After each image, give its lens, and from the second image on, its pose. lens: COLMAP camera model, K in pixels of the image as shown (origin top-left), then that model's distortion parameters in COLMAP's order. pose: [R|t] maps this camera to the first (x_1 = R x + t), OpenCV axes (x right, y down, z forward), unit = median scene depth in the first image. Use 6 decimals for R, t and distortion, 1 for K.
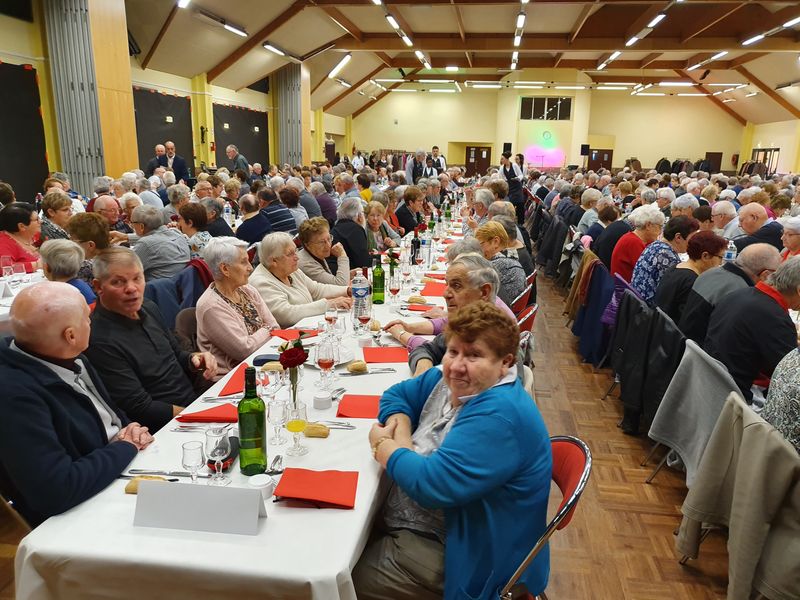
lens RADIAL K [[605.9, 0, 417.9], [0, 605.9, 320.9], [0, 0, 1]] dist [0.001040, 0.005647]
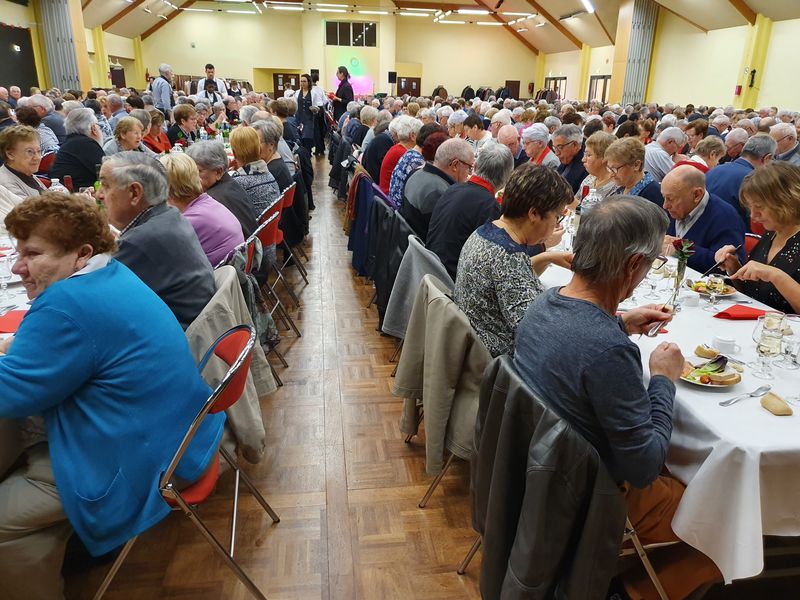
lens RADIAL K [[608.0, 0, 403.4], [0, 608.0, 304.5], [0, 0, 1]] dist [0.001950, 0.006446]
pose [[0.966648, -0.084301, 0.241839, 0.018458], [0.065260, 0.994181, 0.085705, 0.006463], [-0.247656, -0.067064, 0.966524, -0.001777]]
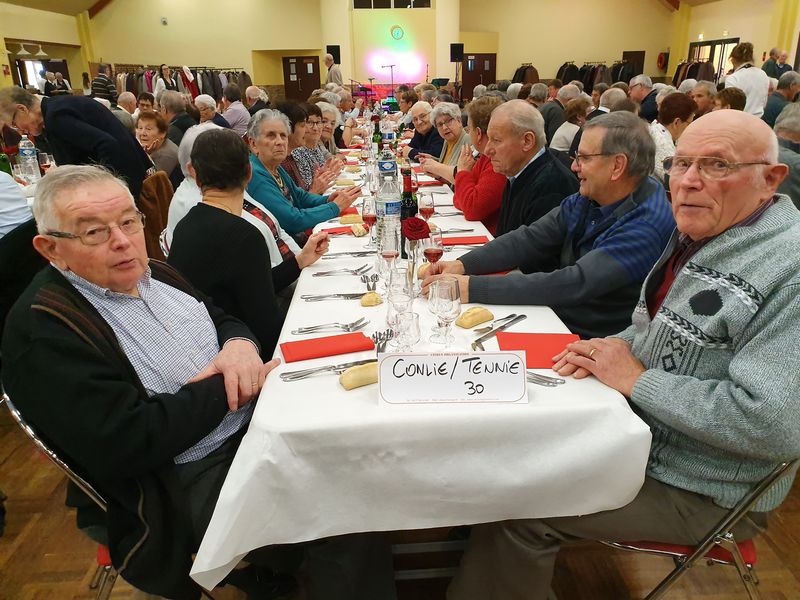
lens RADIAL K [[603.7, 0, 400.7], [0, 603.7, 298.0], [0, 0, 1]] dist [0.008497, -0.001864]
pose [[0.984882, -0.097057, 0.143483, 0.102439], [0.084655, 0.992323, 0.090162, -0.089081], [-0.151132, -0.076653, 0.985537, 0.365110]]
